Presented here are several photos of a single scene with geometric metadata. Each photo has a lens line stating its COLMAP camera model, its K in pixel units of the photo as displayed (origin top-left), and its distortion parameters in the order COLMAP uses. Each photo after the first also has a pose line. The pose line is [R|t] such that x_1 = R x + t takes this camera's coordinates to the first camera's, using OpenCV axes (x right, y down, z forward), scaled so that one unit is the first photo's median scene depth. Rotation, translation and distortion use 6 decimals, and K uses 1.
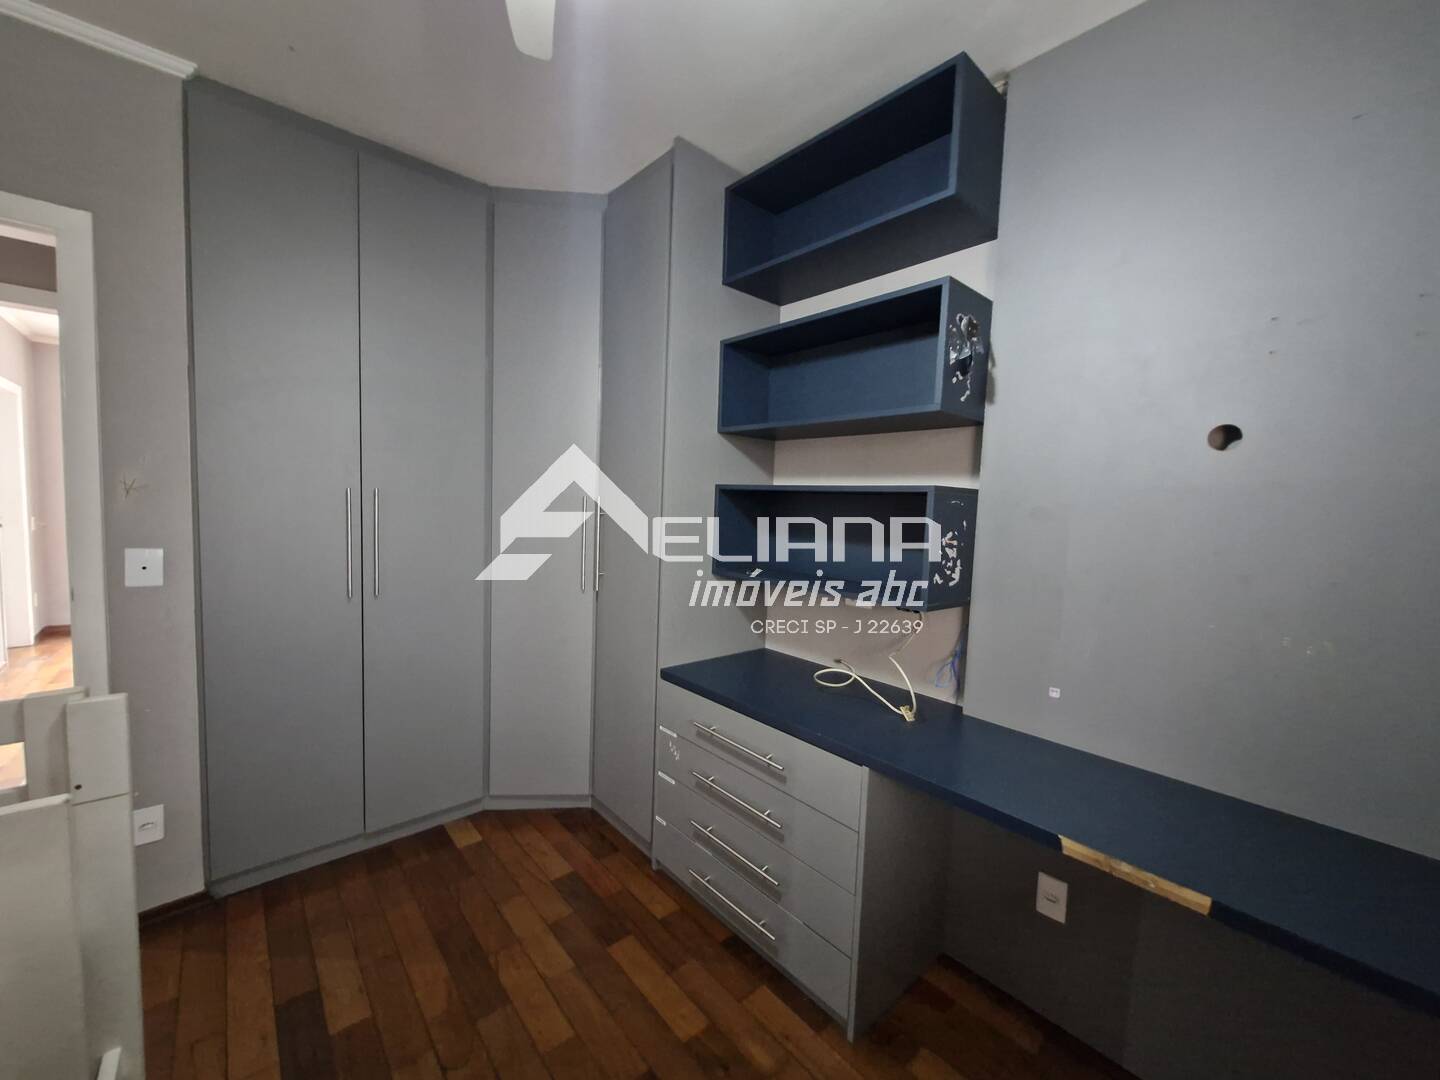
lens RADIAL K [[562.2, 0, 717.9], [0, 562.2, 538.4], [0, 0, 1]] dist [0.005939, -0.002055]
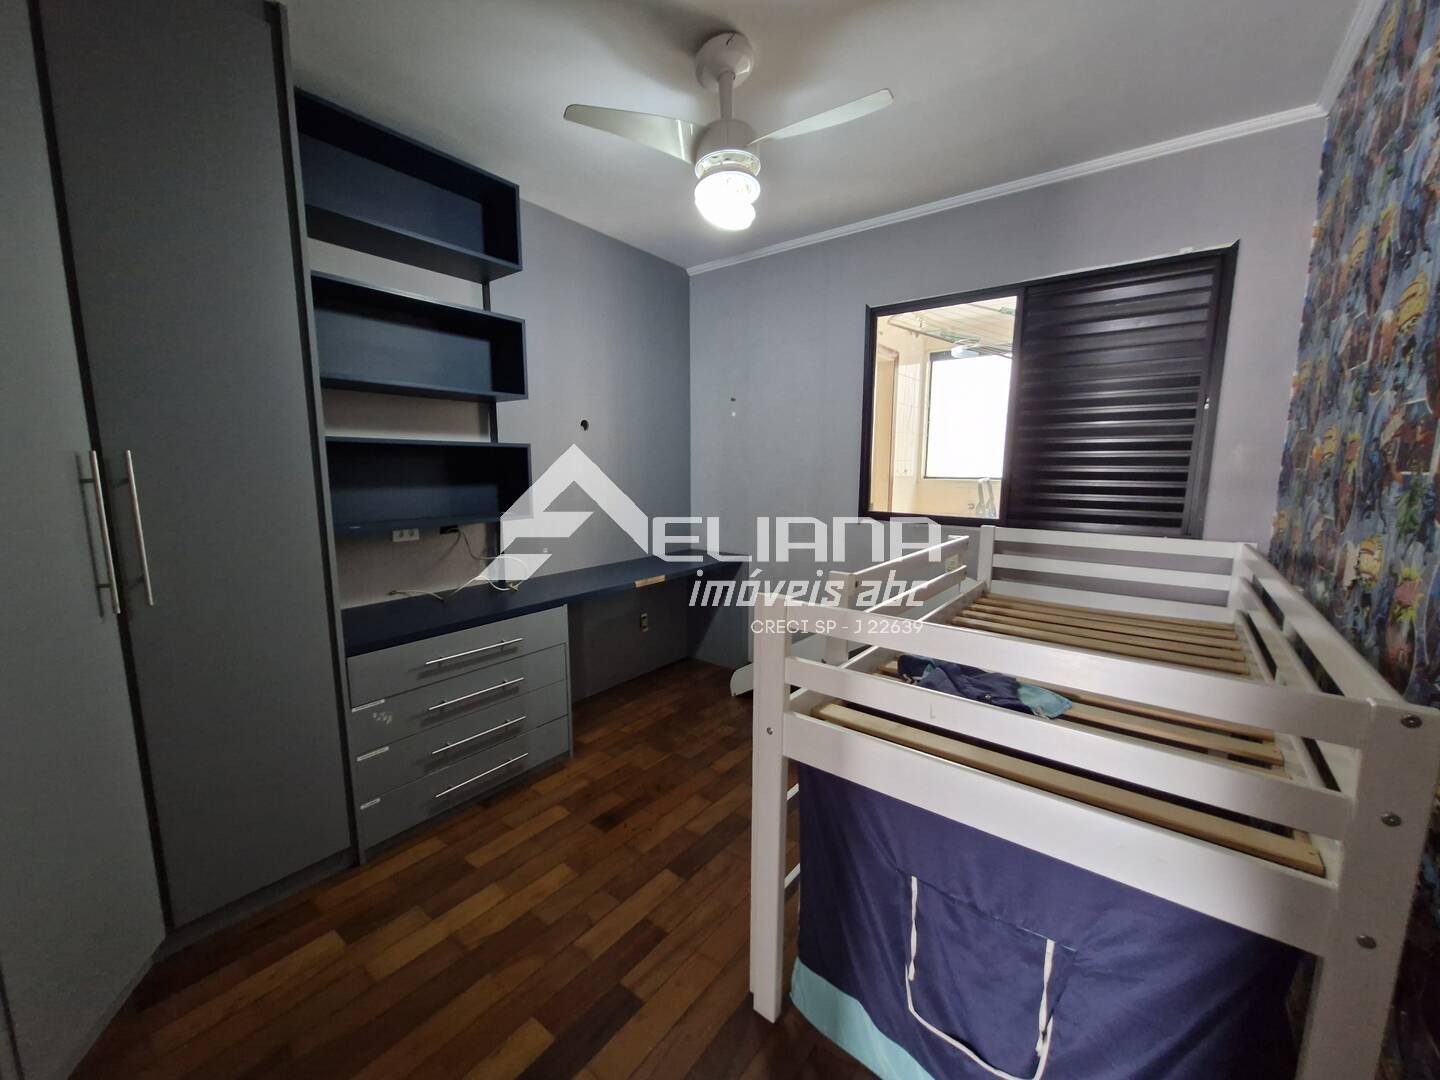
lens RADIAL K [[562.2, 0, 717.9], [0, 562.2, 538.4], [0, 0, 1]] dist [0.005939, -0.002055]
pose [[-0.190460, -0.167478, 0.967303, -1.275930], [0.055937, 0.981888, 0.181017, -0.076368], [-0.980100, 0.088585, -0.177642, 0.701066]]
